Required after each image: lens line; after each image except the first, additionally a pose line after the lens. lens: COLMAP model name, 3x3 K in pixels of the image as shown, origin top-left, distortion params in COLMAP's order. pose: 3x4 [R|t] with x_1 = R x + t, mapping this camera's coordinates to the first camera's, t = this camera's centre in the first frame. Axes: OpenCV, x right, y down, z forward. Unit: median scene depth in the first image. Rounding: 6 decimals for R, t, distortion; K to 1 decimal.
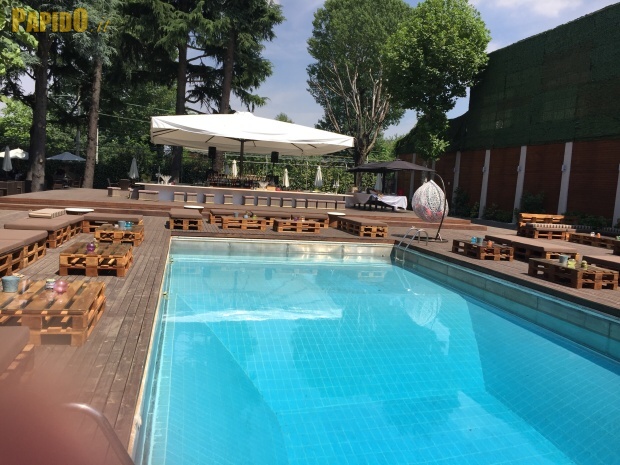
lens RADIAL K [[537.5, 0, 309.5], [0, 537.5, 217.8], [0, 0, 1]] dist [0.086862, -0.112557]
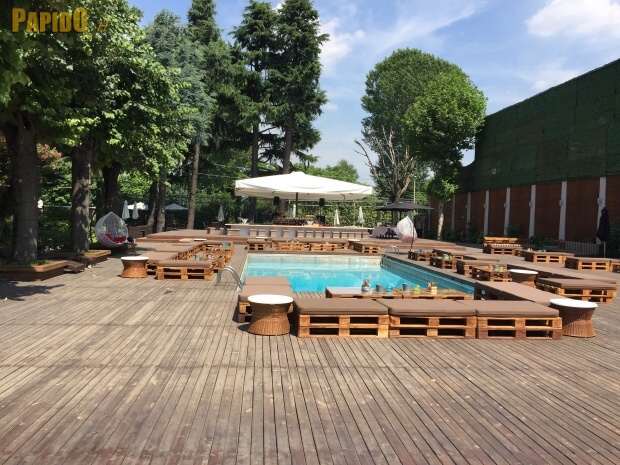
lens RADIAL K [[537.5, 0, 307.9], [0, 537.5, 215.6], [0, 0, 1]] dist [0.086862, -0.112557]
pose [[0.989646, -0.031606, -0.140009, 0.088635], [0.021097, 0.996891, -0.075914, 0.023574], [0.141973, 0.072174, 0.987236, -0.339963]]
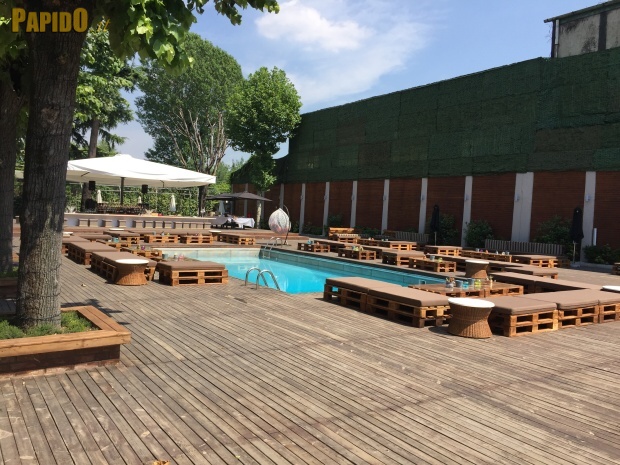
lens RADIAL K [[537.5, 0, 314.9], [0, 537.5, 215.7], [0, 0, 1]] dist [0.086862, -0.112557]
pose [[0.934823, -0.019580, 0.354573, -0.139834], [0.034157, 0.998807, -0.034901, 0.006978], [-0.353466, 0.044737, 0.934377, -0.306874]]
